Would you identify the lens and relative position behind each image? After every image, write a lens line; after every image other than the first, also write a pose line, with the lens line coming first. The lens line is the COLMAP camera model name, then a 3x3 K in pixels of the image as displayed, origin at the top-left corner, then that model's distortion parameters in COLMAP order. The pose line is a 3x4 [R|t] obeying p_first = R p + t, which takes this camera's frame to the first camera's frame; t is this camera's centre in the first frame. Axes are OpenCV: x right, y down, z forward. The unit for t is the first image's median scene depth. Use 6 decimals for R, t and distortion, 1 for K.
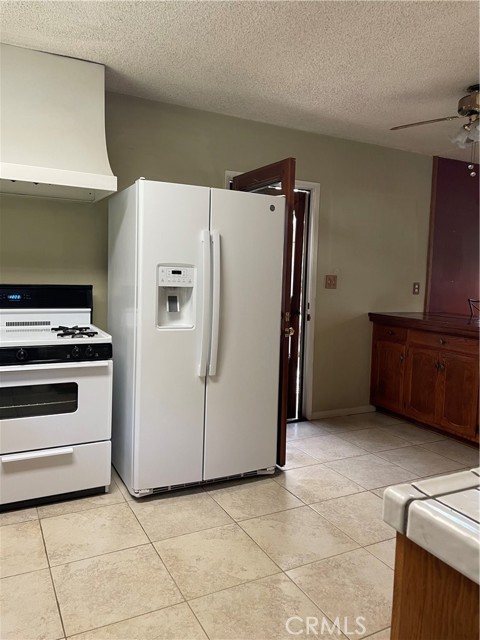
lens RADIAL K [[486.4, 0, 240.0], [0, 486.4, 320.0], [0, 0, 1]] dist [0.097519, -0.139024]
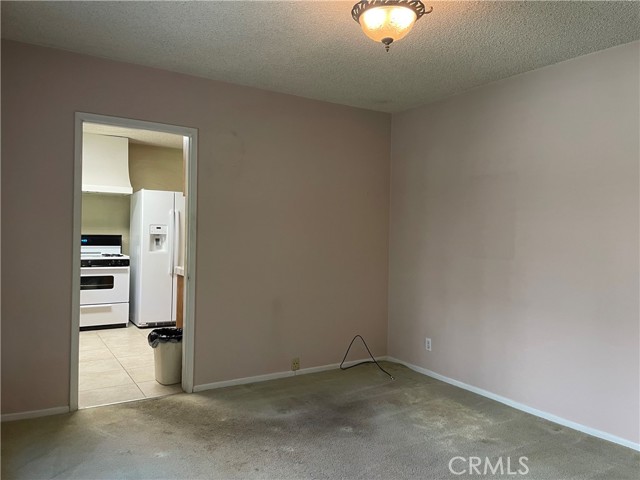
lens RADIAL K [[486.4, 0, 320.5], [0, 486.4, 247.1], [0, 0, 1]] dist [0.097519, -0.139024]
pose [[0.997067, -0.011396, 0.075674, 0.426207], [0.016979, 0.997147, -0.073551, 0.165173], [-0.074620, 0.074620, 0.994416, -1.271420]]
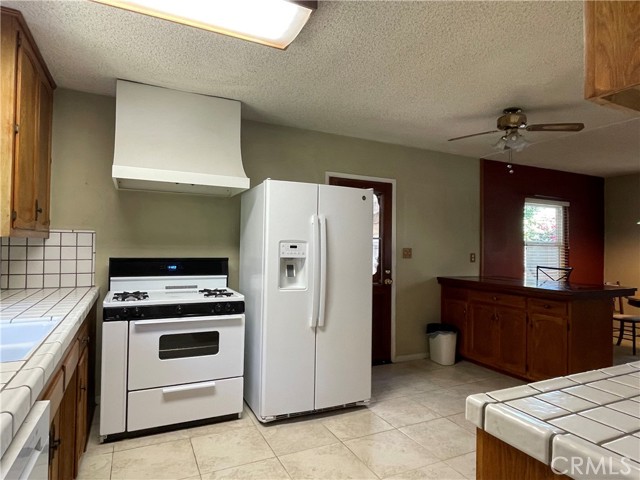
lens RADIAL K [[388.9, 0, 318.5], [0, 388.9, 245.2], [0, 0, 1]] dist [-0.014641, 0.001440]
pose [[0.999476, -0.014460, -0.028960, -0.028615], [0.011370, 0.994496, -0.104160, 0.008303], [0.030306, 0.103776, 0.994139, -0.047080]]
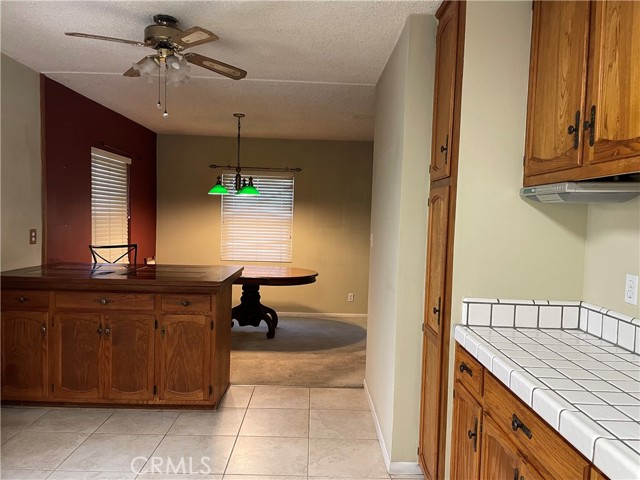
lens RADIAL K [[486.4, 0, 320.5], [0, 486.4, 247.1], [0, 0, 1]] dist [0.097519, -0.139024]
pose [[0.450621, -0.069502, 0.890006, -0.248675], [0.070880, 0.996603, 0.041939, -0.084427], [-0.889897, 0.044185, 0.454016, 0.405527]]
